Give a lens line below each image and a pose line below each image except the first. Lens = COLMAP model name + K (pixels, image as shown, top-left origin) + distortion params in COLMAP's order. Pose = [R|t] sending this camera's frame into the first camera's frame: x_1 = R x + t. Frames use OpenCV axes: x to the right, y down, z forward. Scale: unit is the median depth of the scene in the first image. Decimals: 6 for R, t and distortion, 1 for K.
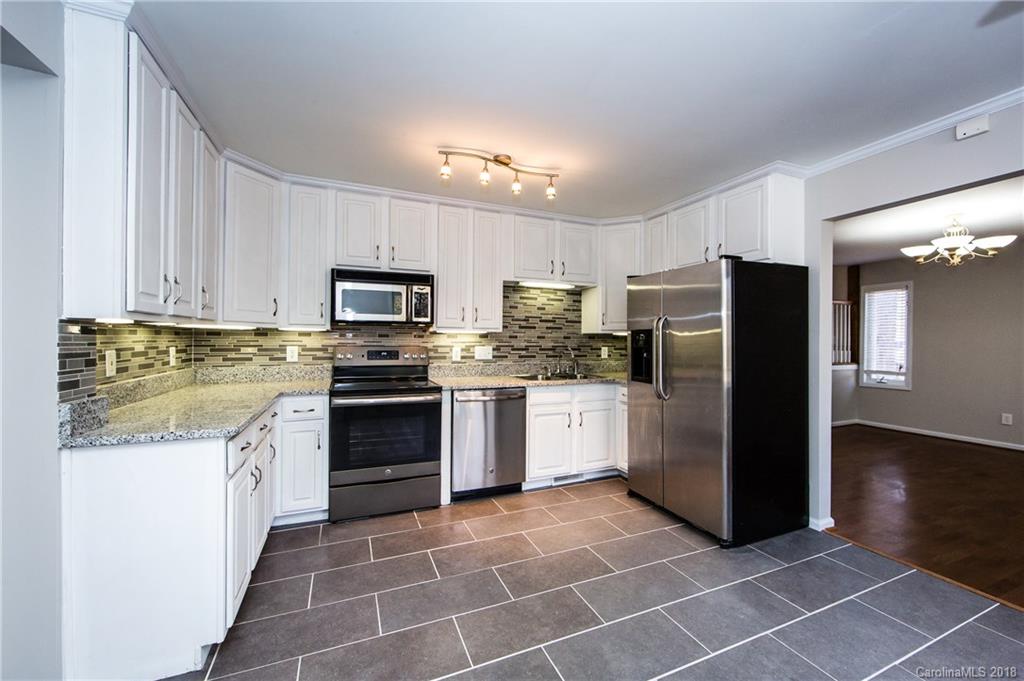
lens RADIAL K [[405.9, 0, 518.2], [0, 405.9, 338.4], [0, 0, 1]] dist [-0.001184, 0.000002]
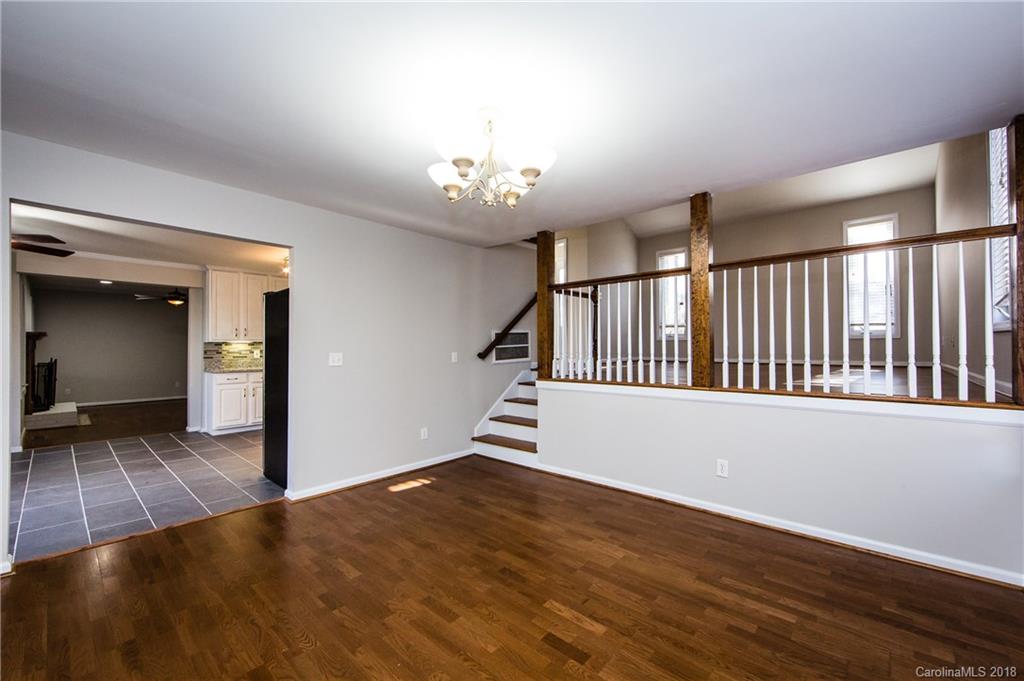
lens RADIAL K [[405.9, 0, 518.2], [0, 405.9, 338.4], [0, 0, 1]] dist [-0.001184, 0.000002]
pose [[0.434123, -0.025461, -0.900494, 1.795096], [0.007258, 0.999667, -0.024766, 0.018407], [0.900824, 0.004215, 0.434163, 0.900362]]
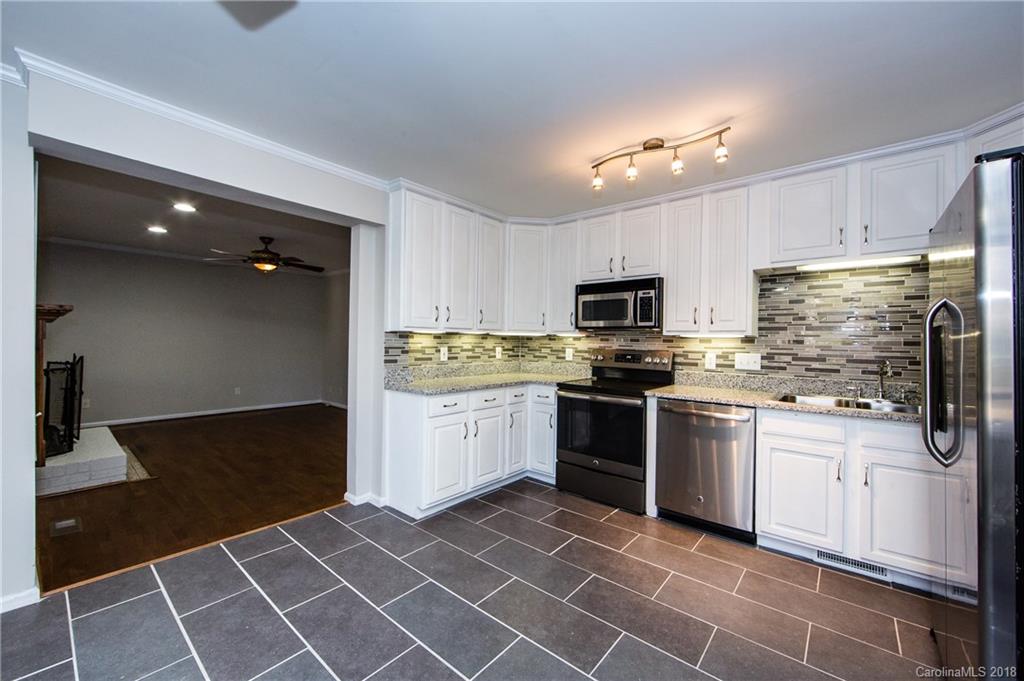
lens RADIAL K [[403.3, 0, 509.1], [0, 403.3, 338.6], [0, 0, 1]] dist [-0.000977, 0.000040]
pose [[0.448529, -0.005779, -0.893750, 0.497931], [-0.010144, 0.999882, -0.011556, 0.004670], [0.893711, 0.014250, 0.448417, 0.255259]]
